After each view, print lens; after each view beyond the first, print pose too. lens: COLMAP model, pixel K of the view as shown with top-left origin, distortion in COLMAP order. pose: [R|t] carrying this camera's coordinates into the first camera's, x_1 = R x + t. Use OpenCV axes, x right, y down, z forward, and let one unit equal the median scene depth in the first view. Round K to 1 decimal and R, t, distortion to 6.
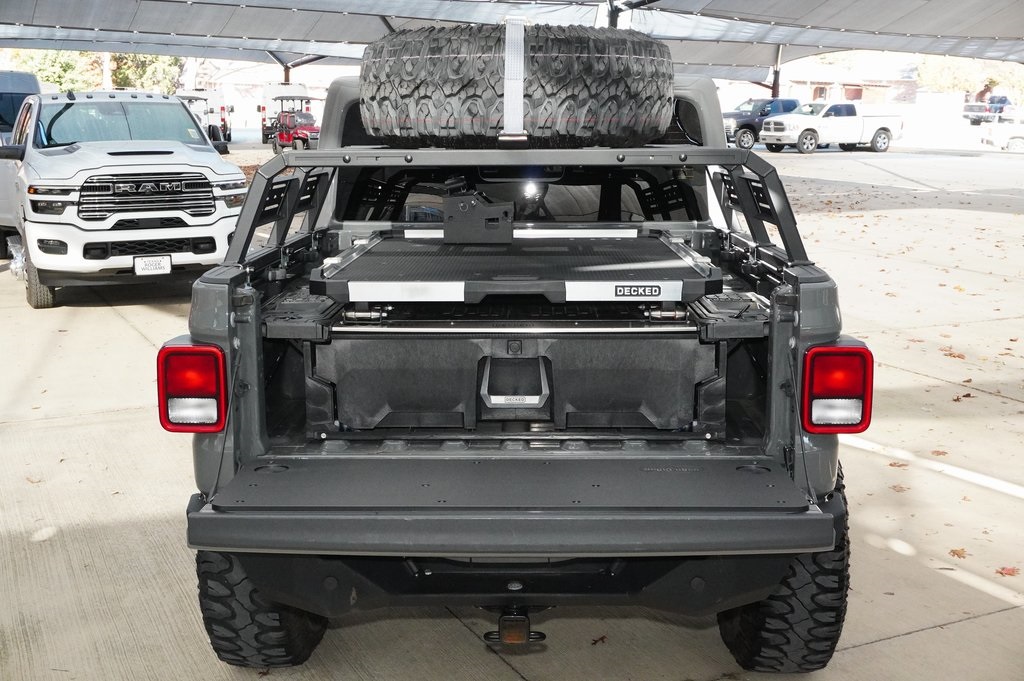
lens RADIAL K [[1251.2, 0, 506.3], [0, 1251.2, 343.4], [0, 0, 1]] dist [-0.011956, 0.000000]
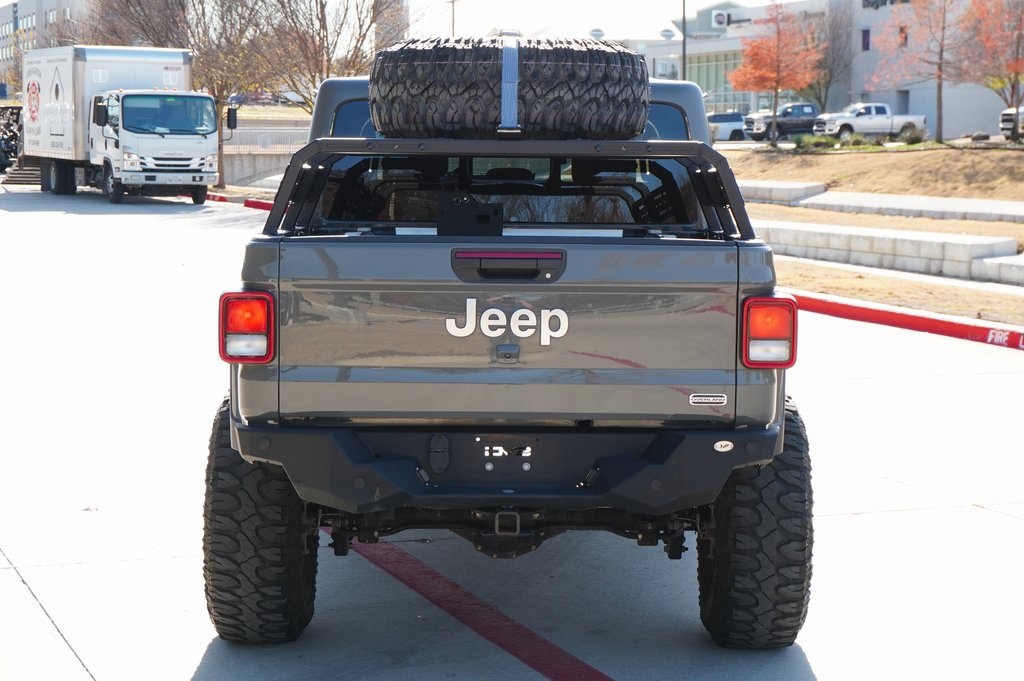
lens RADIAL K [[2132.3, 0, 512.0], [0, 2132.3, 336.1], [0, 0, 1]] dist [-0.013381, 0.000000]
pose [[0.999613, 0.011219, 0.025468, -0.039606], [-0.008725, 0.995342, -0.096012, 0.218085], [-0.026427, 0.095753, 0.995054, -0.970670]]
